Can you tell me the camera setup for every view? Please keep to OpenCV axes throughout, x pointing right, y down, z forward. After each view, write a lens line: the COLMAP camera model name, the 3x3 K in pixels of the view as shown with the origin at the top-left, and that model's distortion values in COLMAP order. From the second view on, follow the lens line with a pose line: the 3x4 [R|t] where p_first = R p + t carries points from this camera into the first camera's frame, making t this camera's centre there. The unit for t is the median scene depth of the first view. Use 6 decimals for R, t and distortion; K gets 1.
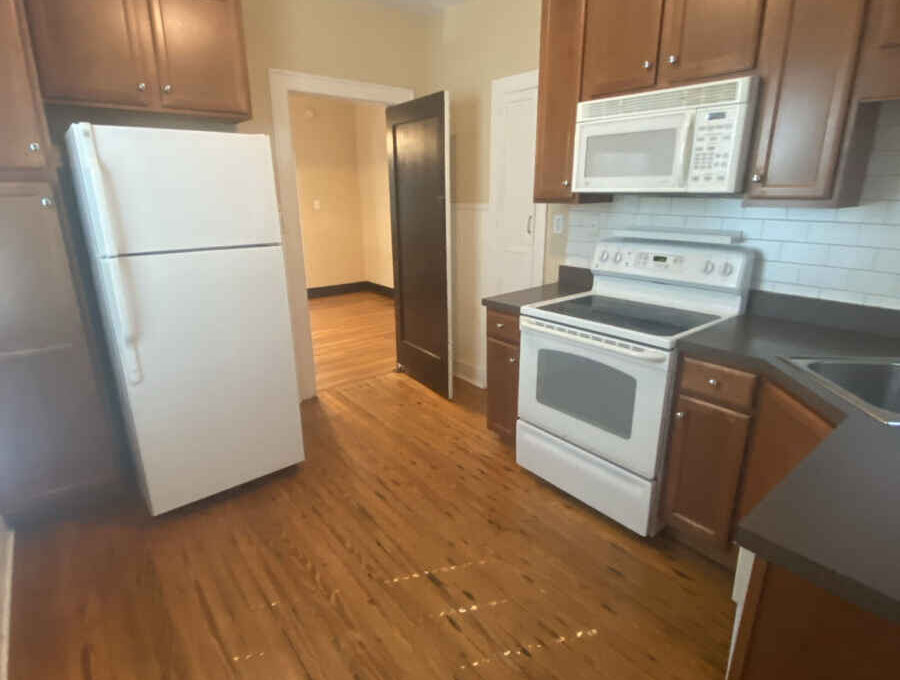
lens RADIAL K [[481.4, 0, 451.4], [0, 481.4, 337.4], [0, 0, 1]] dist [0.008715, -0.001069]
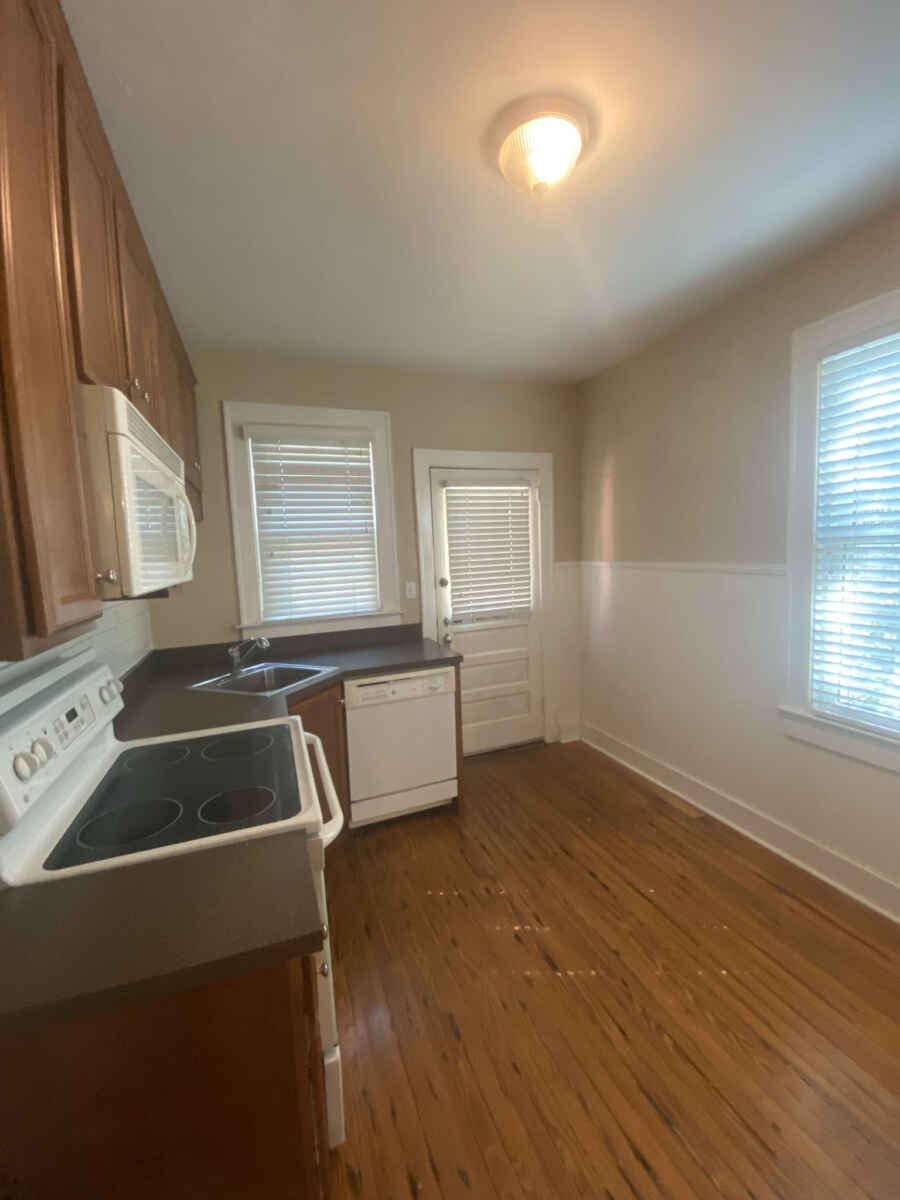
lens RADIAL K [[490.3, 0, 454.9], [0, 490.3, 591.9], [0, 0, 1]] dist [0.010361, -0.004237]
pose [[-0.950690, 0.015343, 0.309763, -0.156959], [0.131659, 0.924280, 0.358292, -0.495922], [-0.280810, 0.381408, -0.880723, 1.532189]]
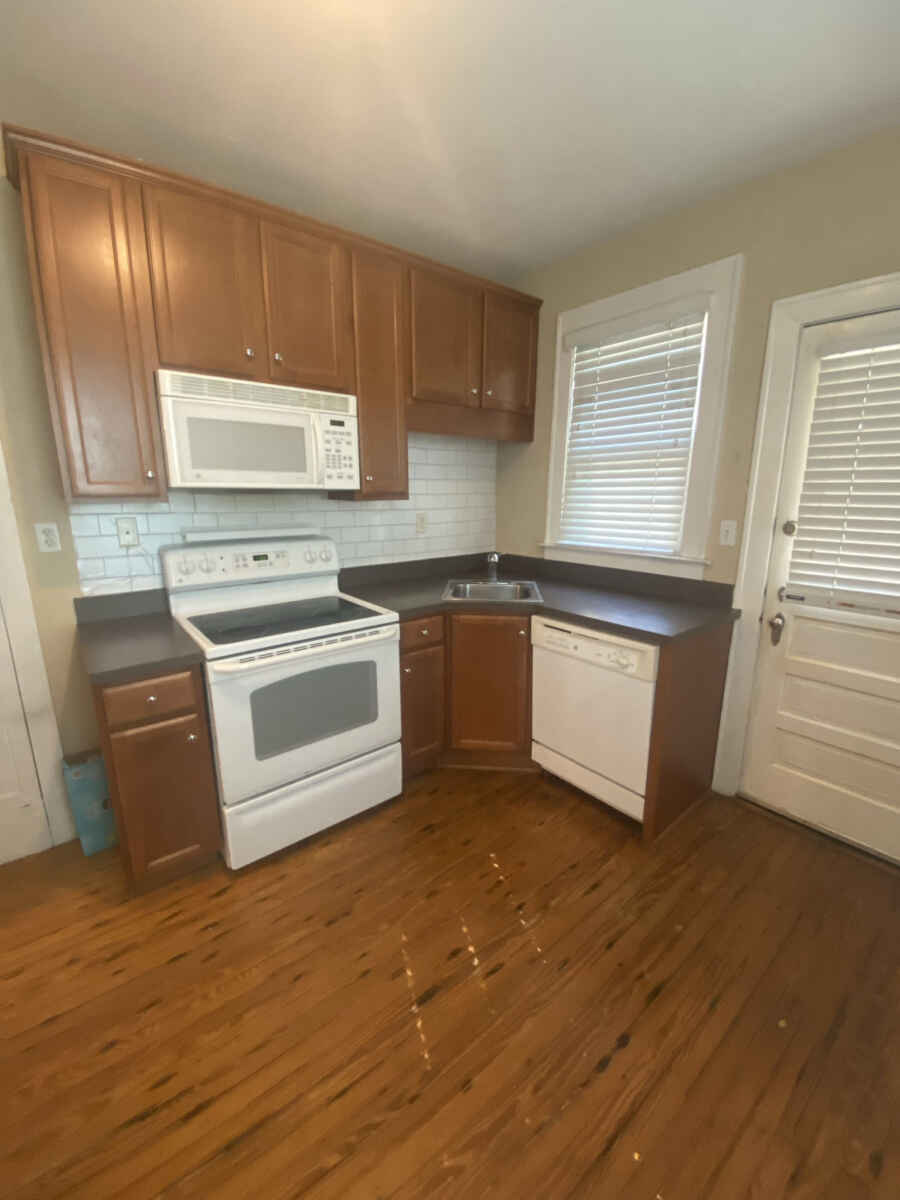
lens RADIAL K [[490.3, 0, 451.1], [0, 490.3, 598.4], [0, 0, 1]] dist [0.010361, -0.004237]
pose [[0.005462, -0.212674, 0.977108, -0.616575], [0.289027, 0.935754, 0.202058, -0.204518], [-0.957305, 0.281307, 0.066580, 0.704447]]
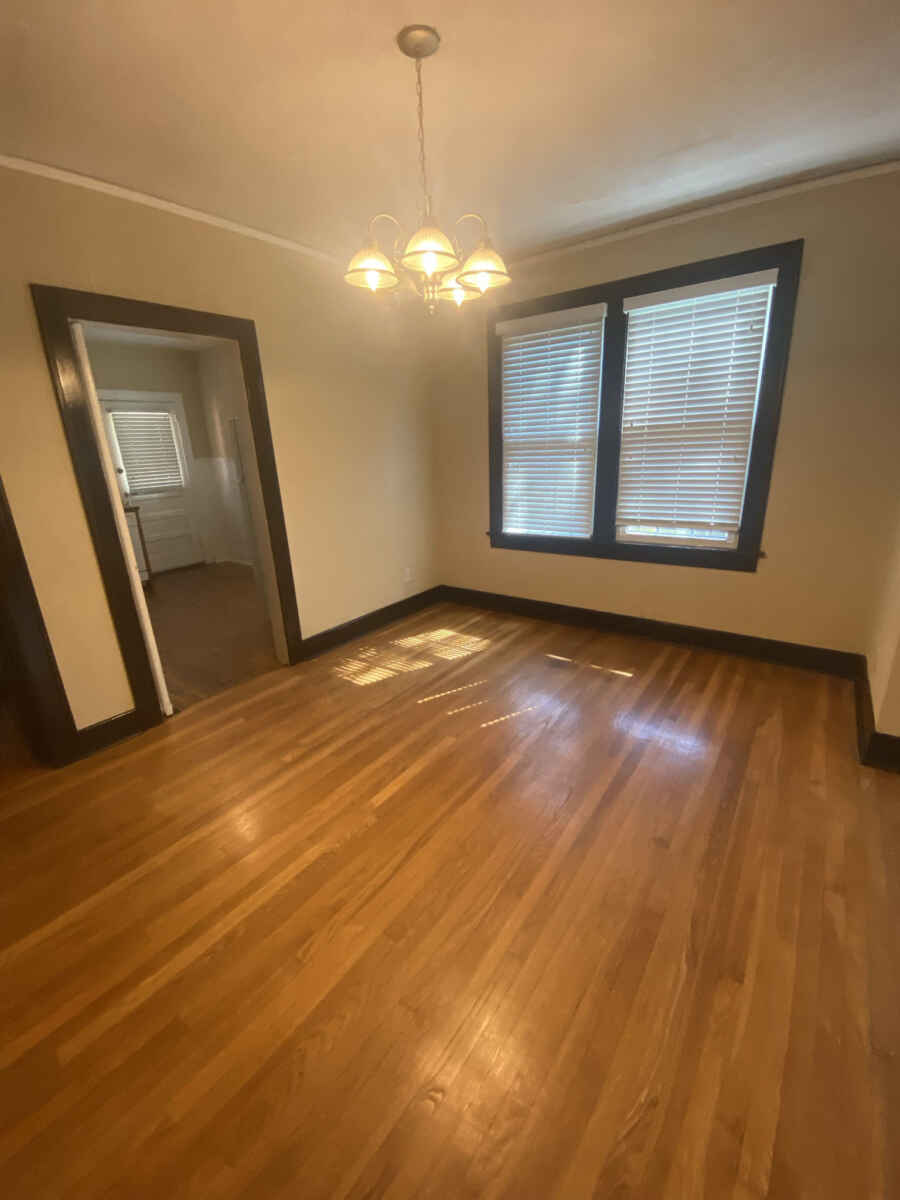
lens RADIAL K [[490.3, 0, 444.2], [0, 490.3, 600.0], [0, 0, 1]] dist [0.010361, -0.004237]
pose [[-0.971819, 0.111805, -0.207528, -0.743026], [-0.021619, 0.834384, 0.550759, -0.913116], [0.234736, 0.539724, -0.808453, 3.187780]]
